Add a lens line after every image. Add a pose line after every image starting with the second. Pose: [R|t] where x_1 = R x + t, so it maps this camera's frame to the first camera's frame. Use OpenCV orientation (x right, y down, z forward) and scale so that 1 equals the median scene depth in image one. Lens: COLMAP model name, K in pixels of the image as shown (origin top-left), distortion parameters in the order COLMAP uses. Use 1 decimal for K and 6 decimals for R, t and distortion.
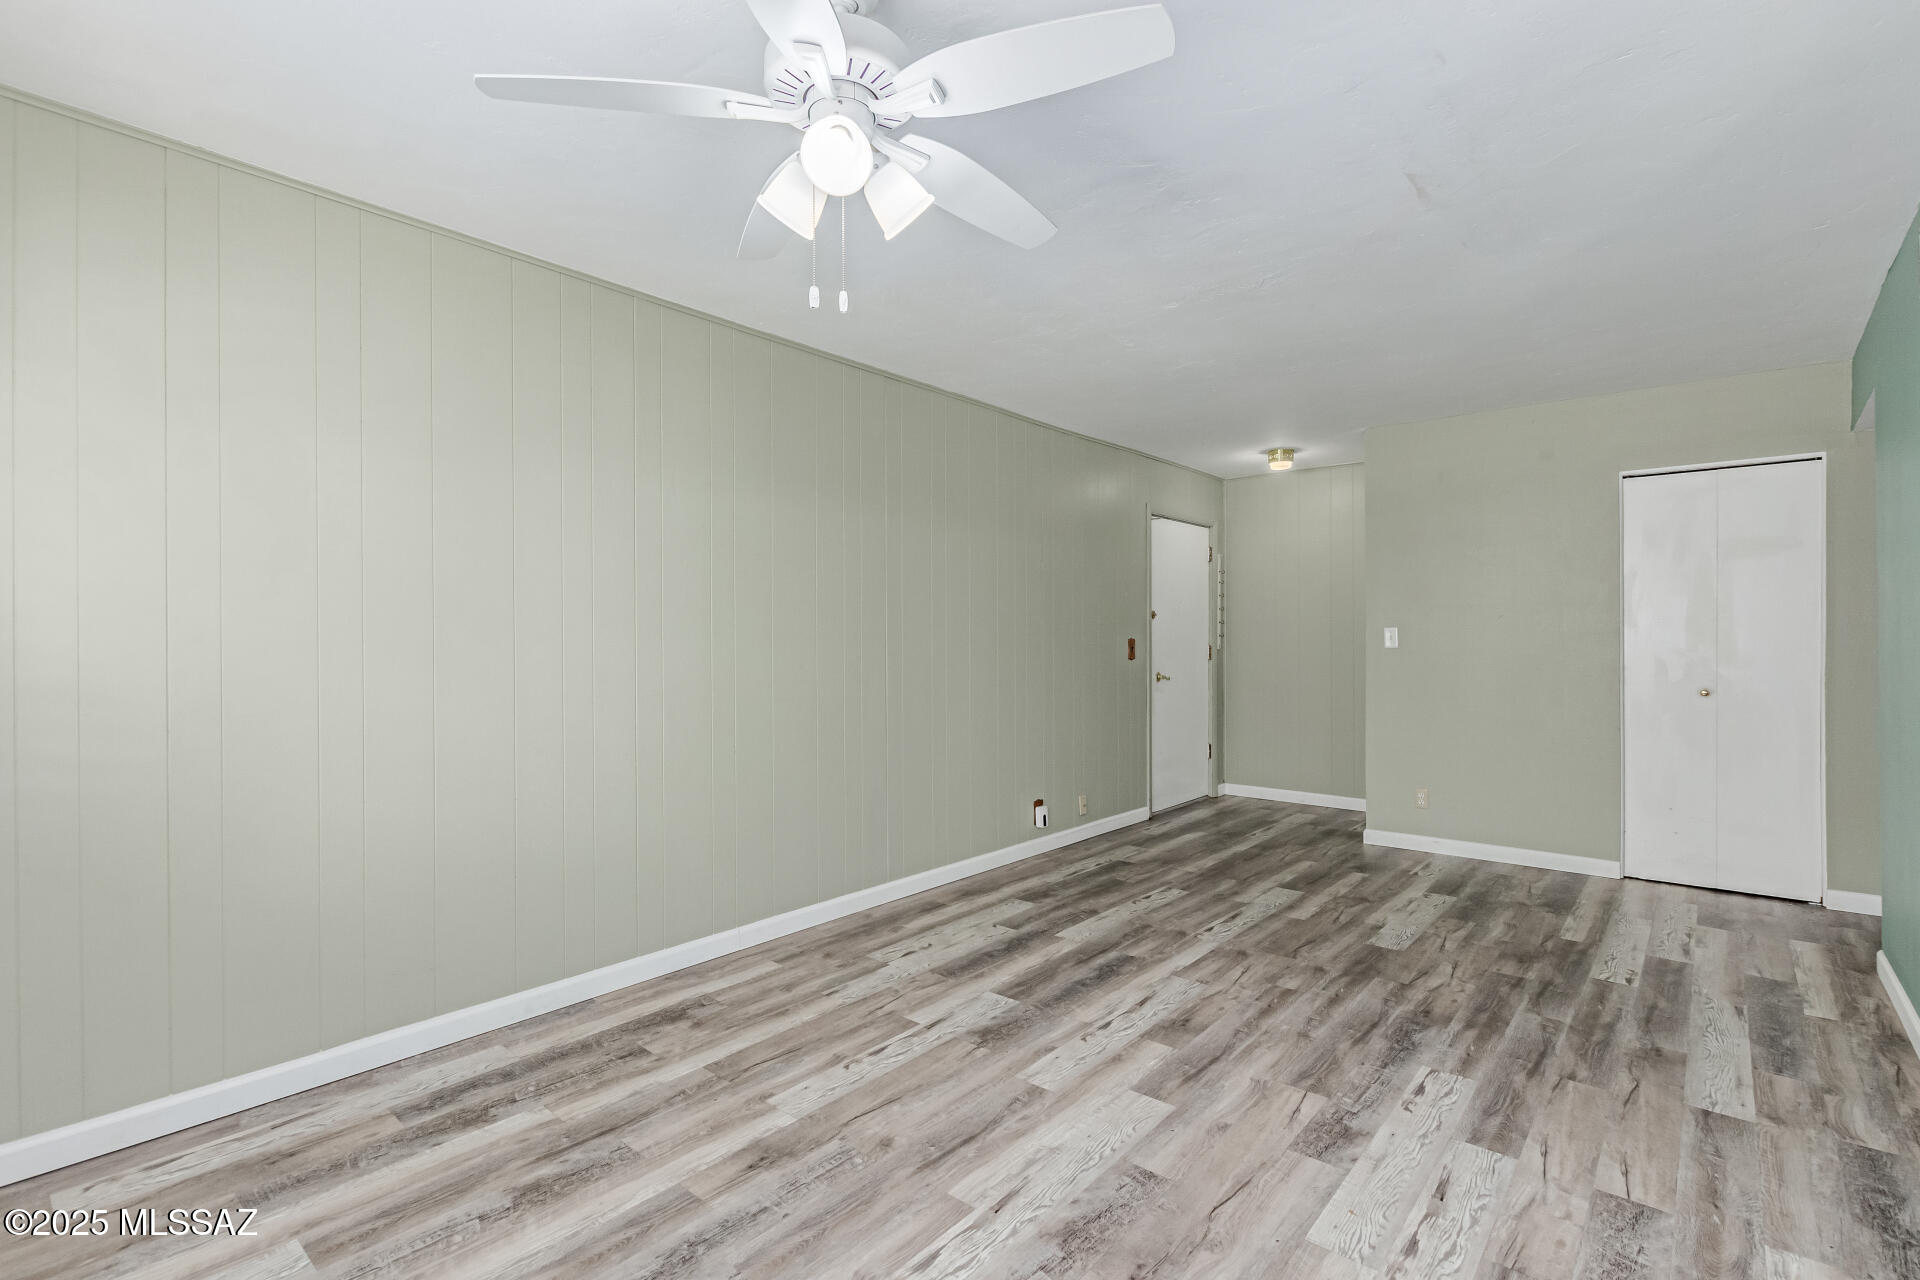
lens RADIAL K [[887.4, 0, 965.7], [0, 887.4, 641.0], [0, 0, 1]] dist [0.000166, -0.001295]
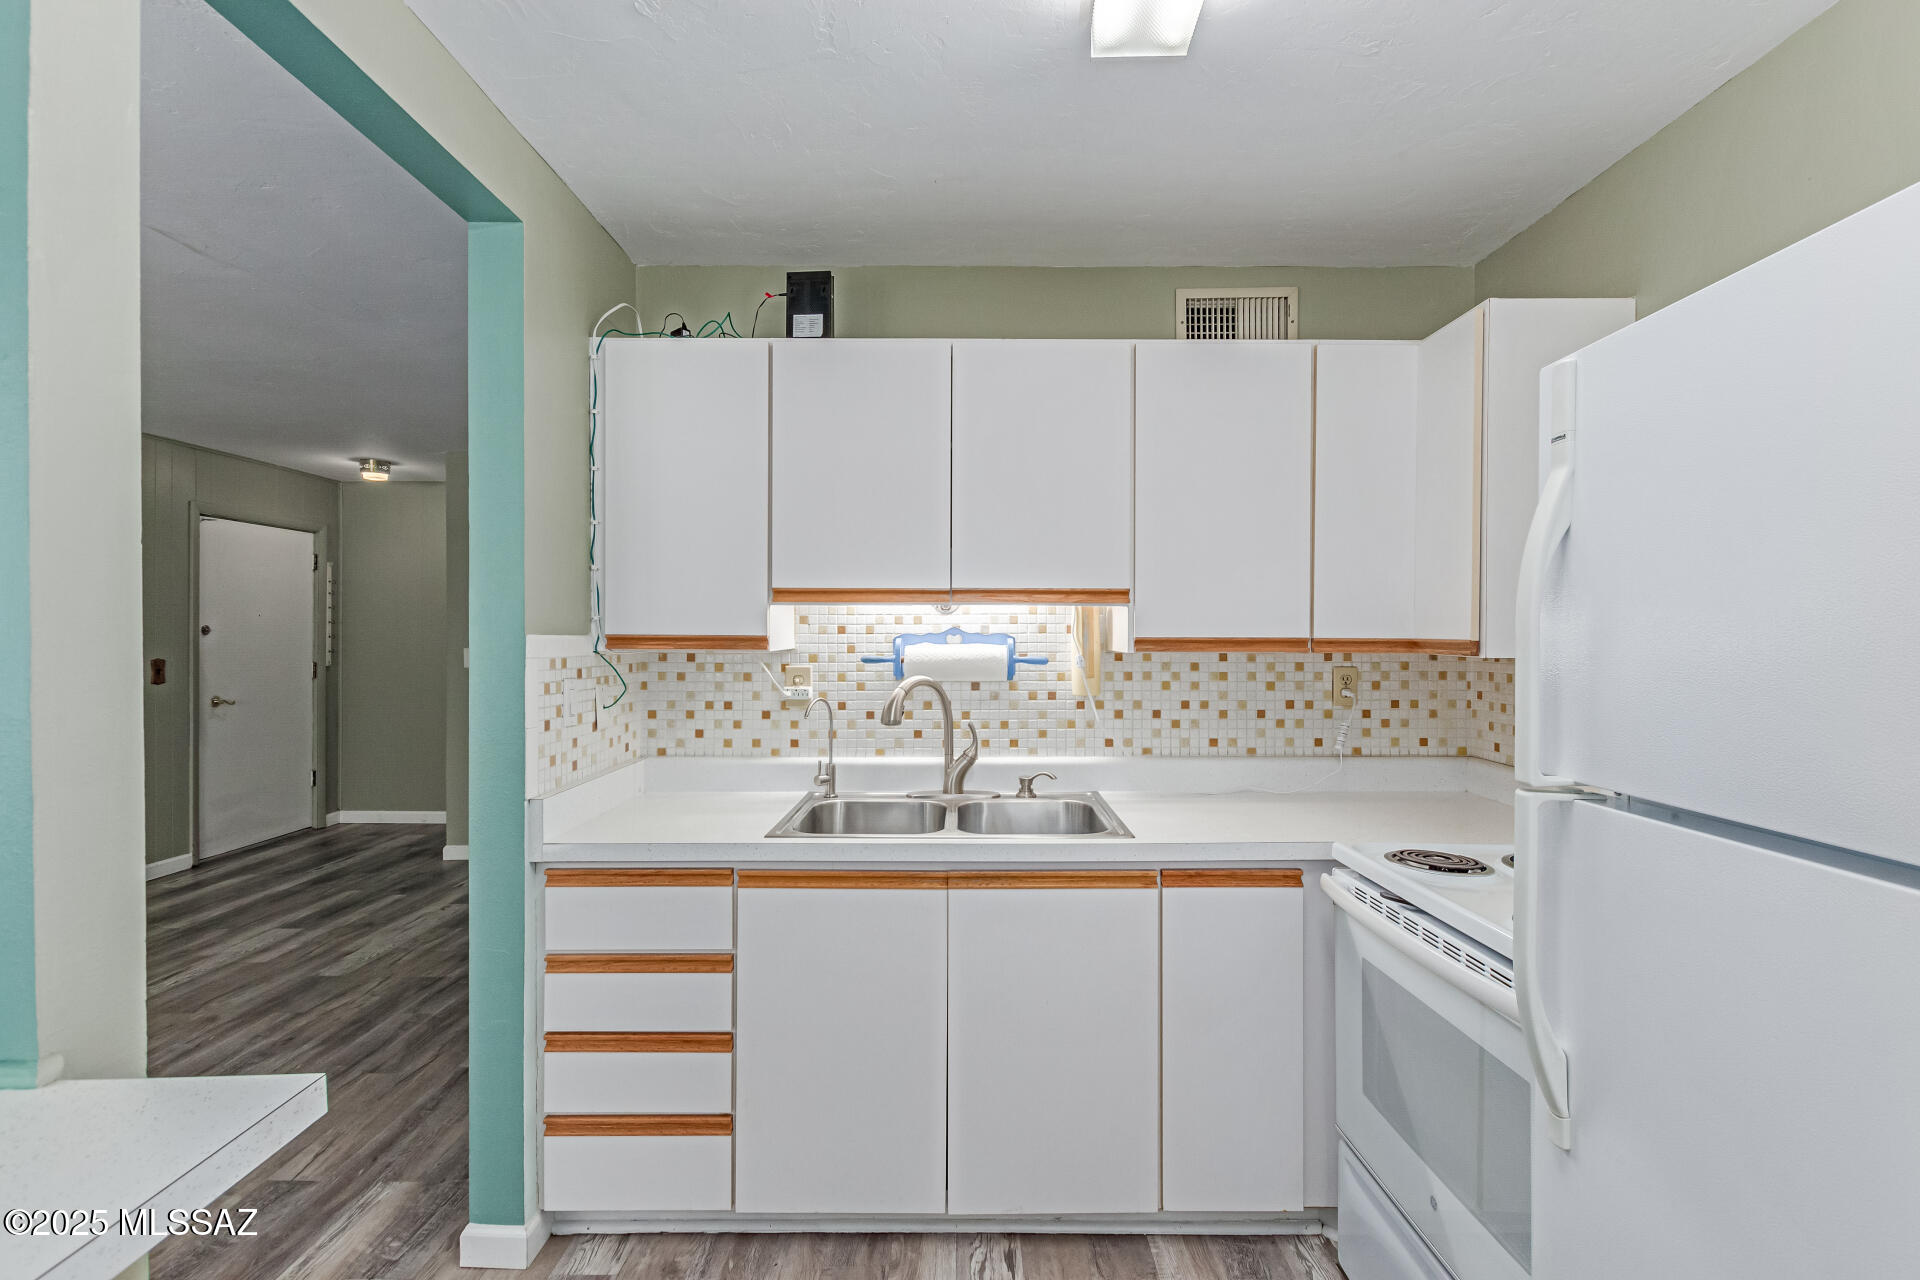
lens RADIAL K [[887.4, 0, 962.5], [0, 887.4, 642.8], [0, 0, 1]] dist [0.000166, -0.001295]
pose [[0.755481, 0.000257, 0.655171, 0.295556], [-0.005366, 0.999969, 0.005796, -0.038378], [-0.655149, -0.007895, 0.755459, -0.202099]]
